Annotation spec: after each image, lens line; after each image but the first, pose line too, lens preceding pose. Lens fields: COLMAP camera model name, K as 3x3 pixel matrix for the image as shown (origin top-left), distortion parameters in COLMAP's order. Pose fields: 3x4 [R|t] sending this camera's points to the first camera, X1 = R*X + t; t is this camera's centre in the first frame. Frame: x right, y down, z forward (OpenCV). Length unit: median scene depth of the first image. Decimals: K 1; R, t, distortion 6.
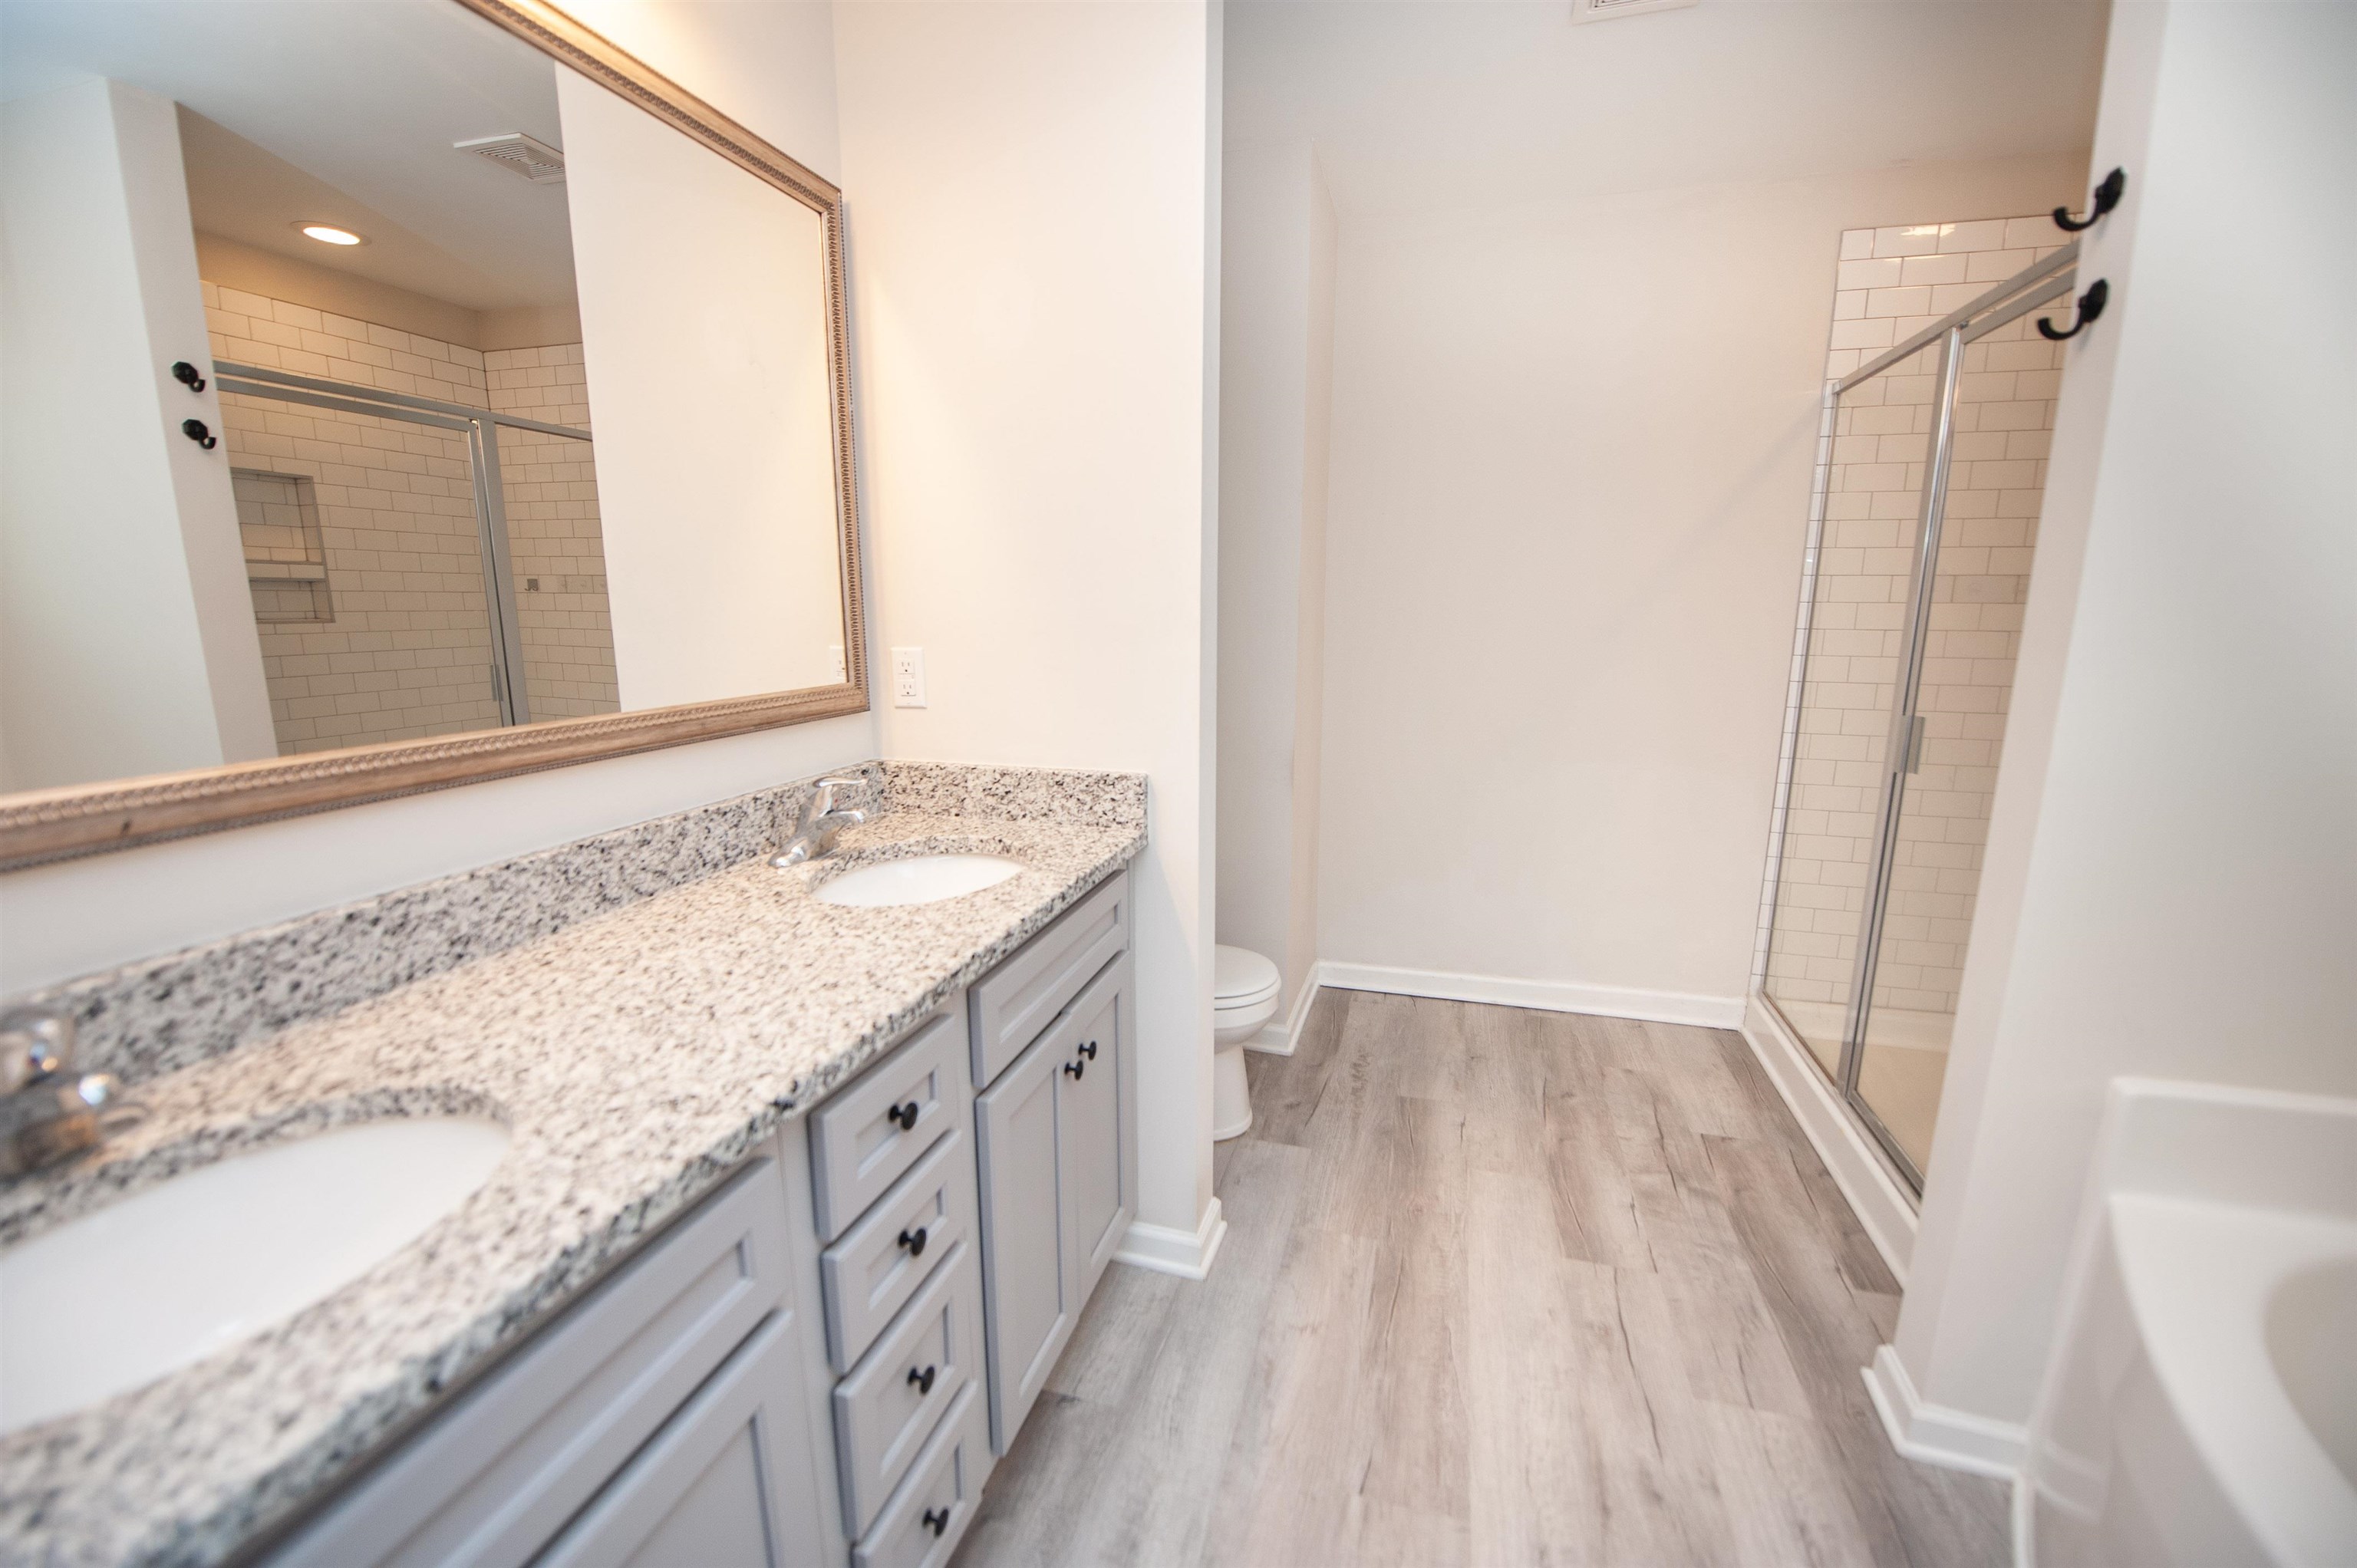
lens RADIAL K [[954.3, 0, 1167.6], [0, 954.3, 789.0], [0, 0, 1]] dist [-0.018034, -0.002304]
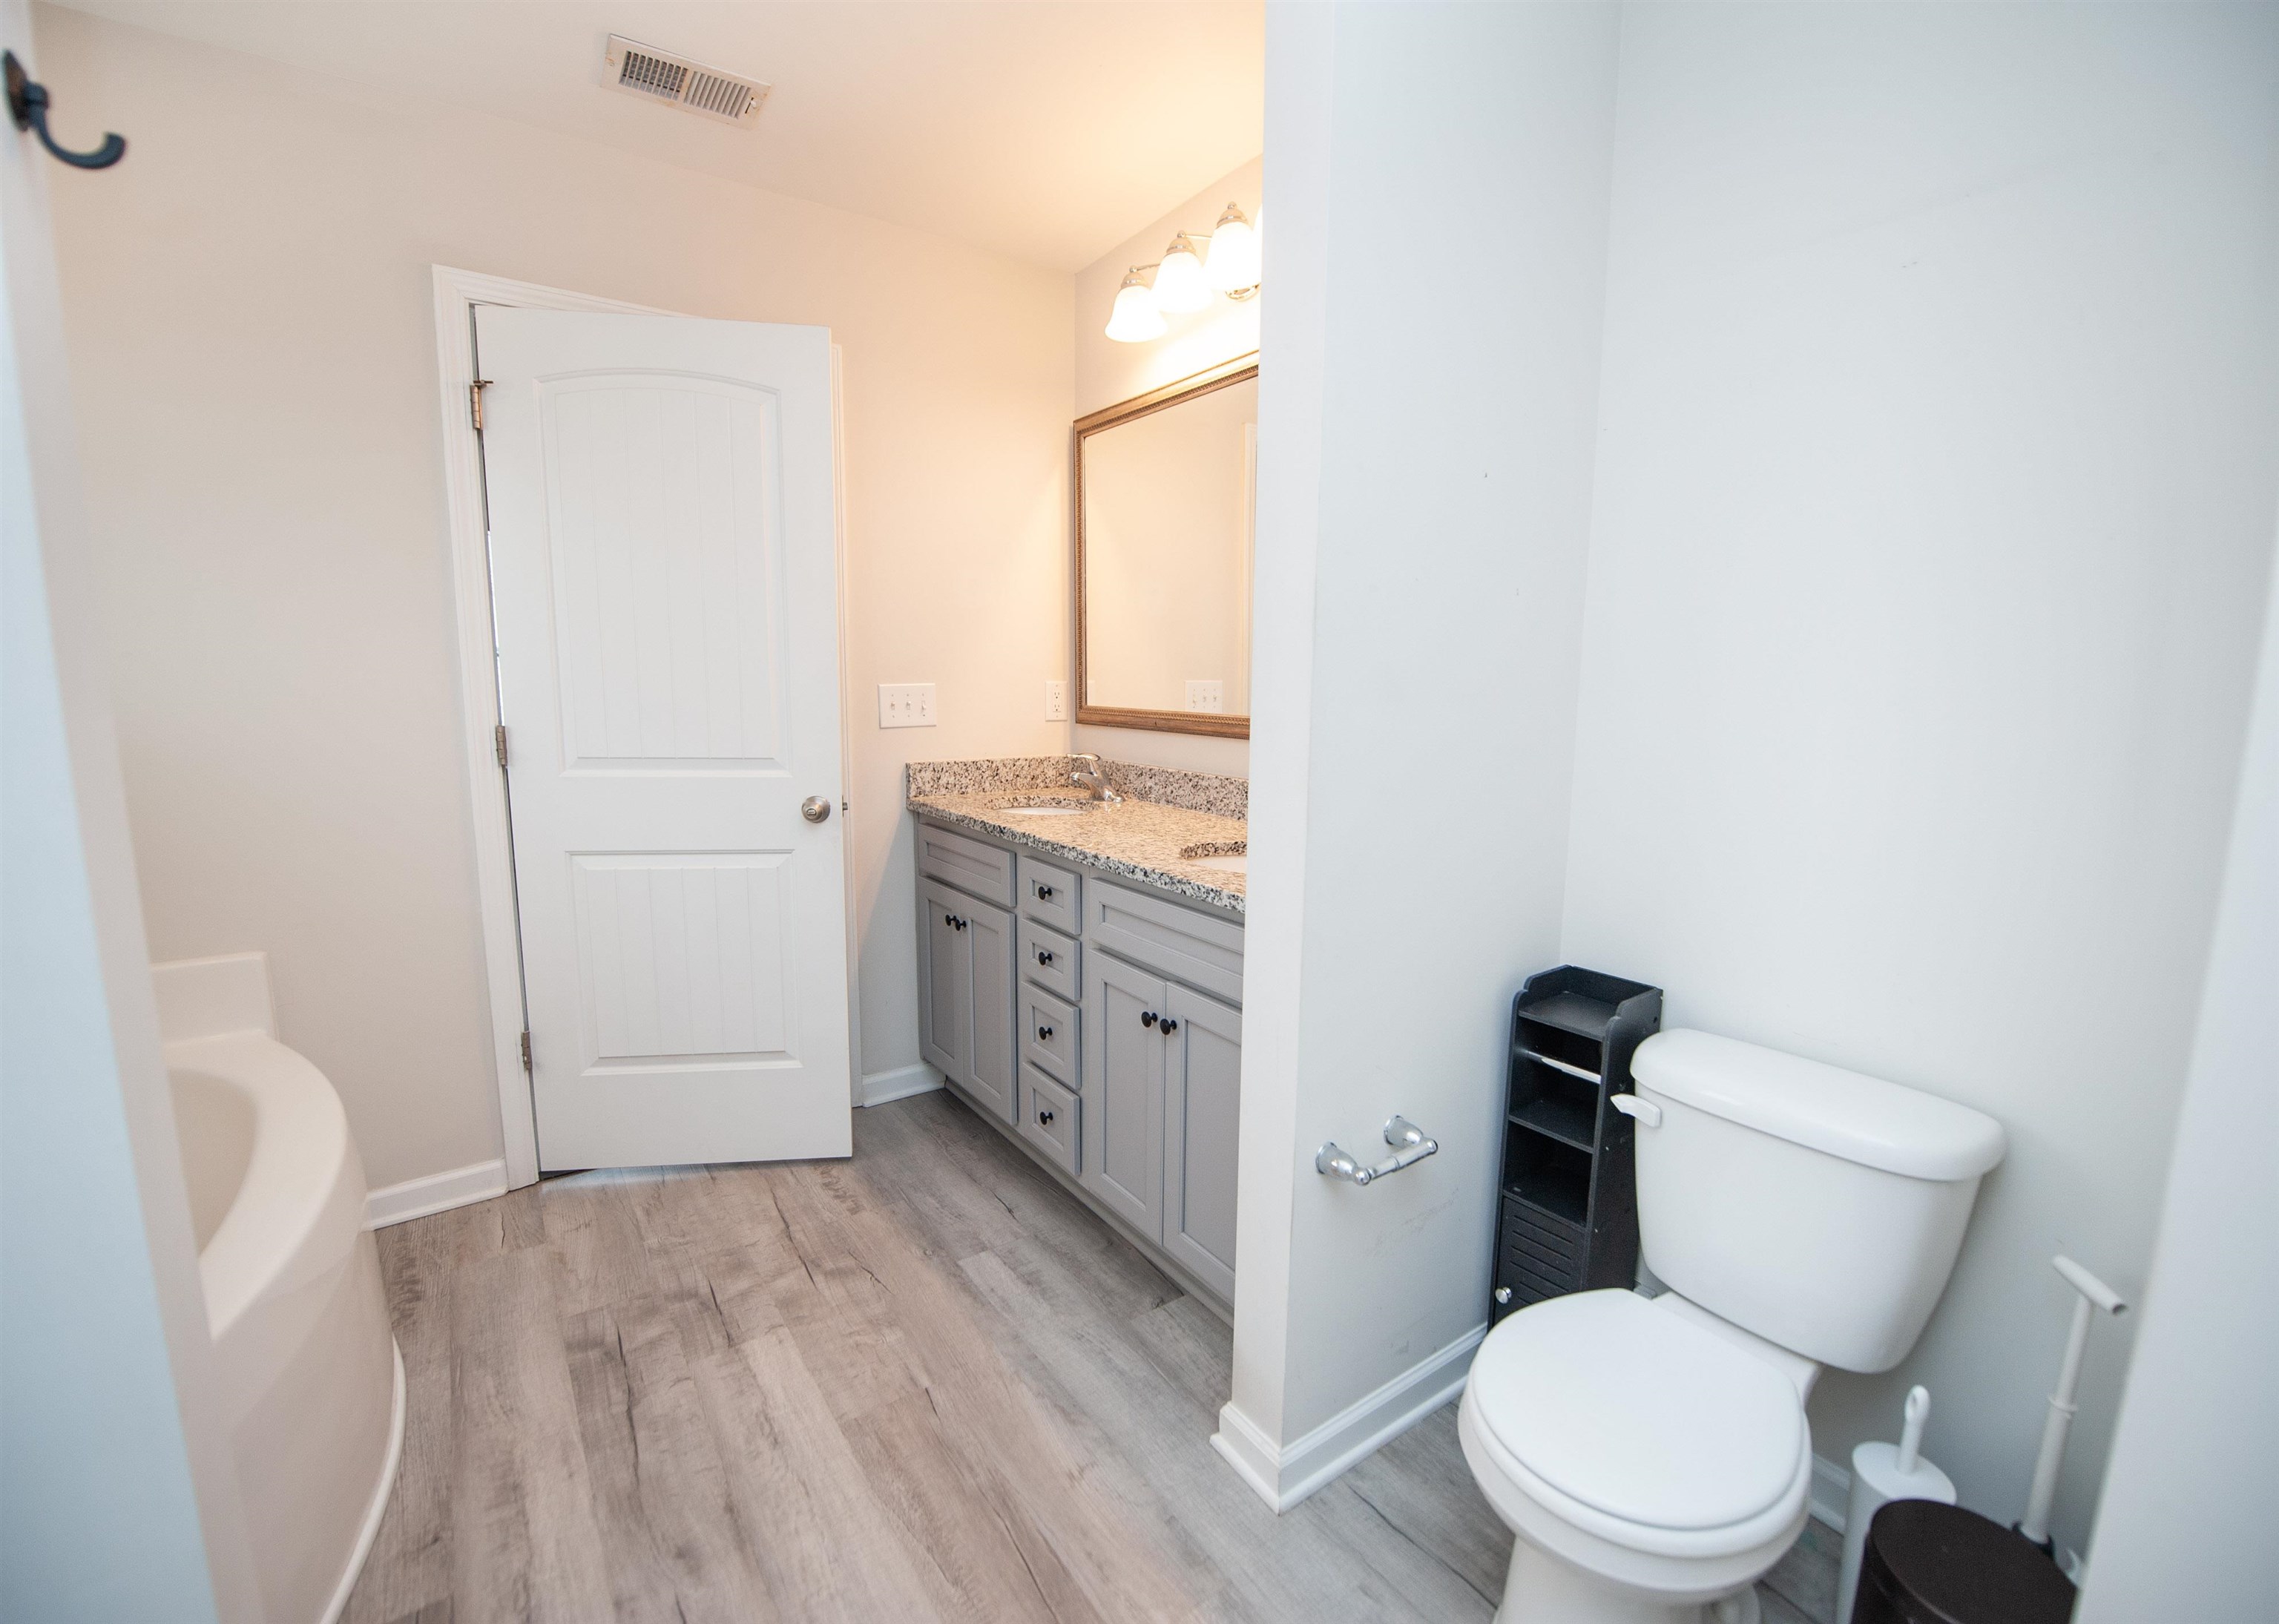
lens RADIAL K [[994.2, 0, 1139.5], [0, 994.2, 812.0], [0, 0, 1]] dist [-0.002575, -0.000405]
pose [[-0.624576, 0.108831, -0.773344, 0.949187], [-0.156671, 0.952651, 0.260597, -0.325229], [0.765088, 0.283923, -0.577952, 1.763653]]
